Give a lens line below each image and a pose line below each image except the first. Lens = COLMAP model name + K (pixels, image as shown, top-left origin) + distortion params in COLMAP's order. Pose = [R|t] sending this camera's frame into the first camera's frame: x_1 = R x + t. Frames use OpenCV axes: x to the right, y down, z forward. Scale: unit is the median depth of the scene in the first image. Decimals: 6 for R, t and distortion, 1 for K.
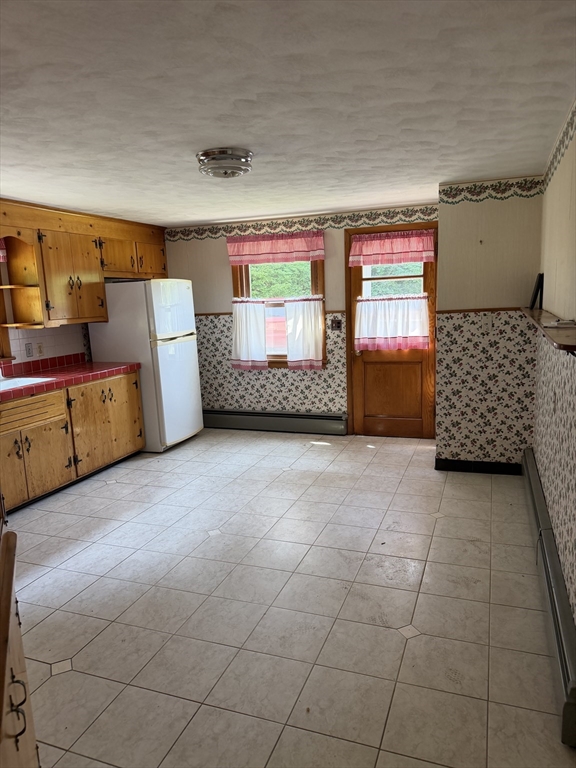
lens RADIAL K [[539.8, 0, 288.0], [0, 539.8, 384.0], [0, 0, 1]] dist [0.096374, -0.090484]
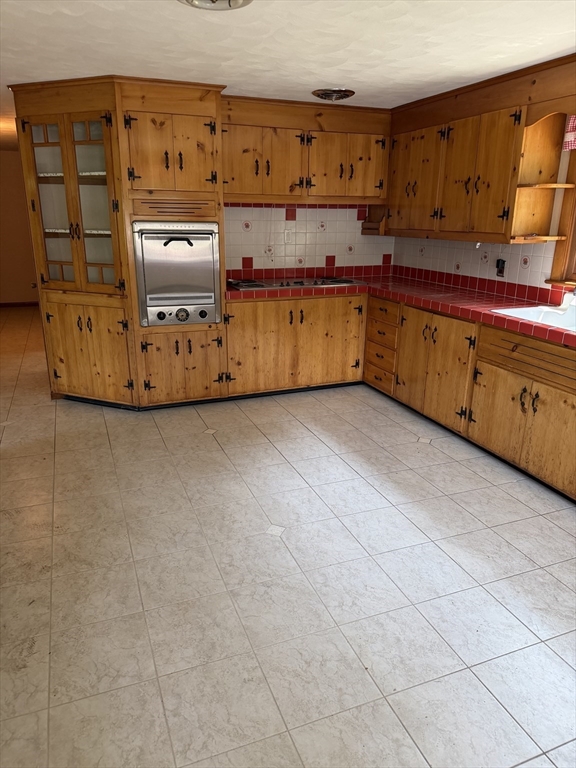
lens RADIAL K [[547.2, 0, 288.0], [0, 547.2, 384.0], [0, 0, 1]] dist [0.100520, -0.138018]
pose [[-0.743841, 0.227149, -0.628573, 0.213282], [-0.092585, 0.896388, 0.433493, -0.179794], [0.661913, 0.380646, -0.645740, 1.068748]]
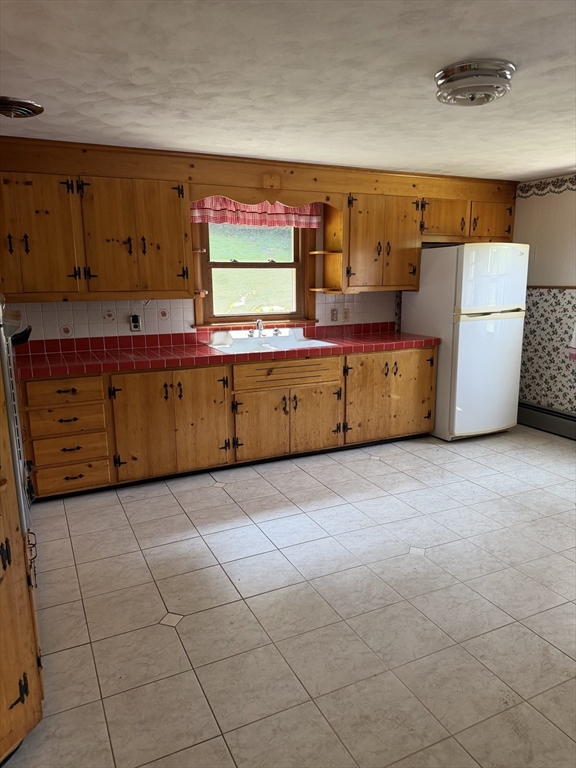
lens RADIAL K [[539.8, 0, 288.0], [0, 539.8, 384.0], [0, 0, 1]] dist [0.096374, -0.090484]
pose [[0.721264, 0.173124, -0.670676, 0.180302], [-0.133939, 0.984846, 0.110180, -0.033330], [0.679587, 0.010361, 0.733522, 0.188095]]
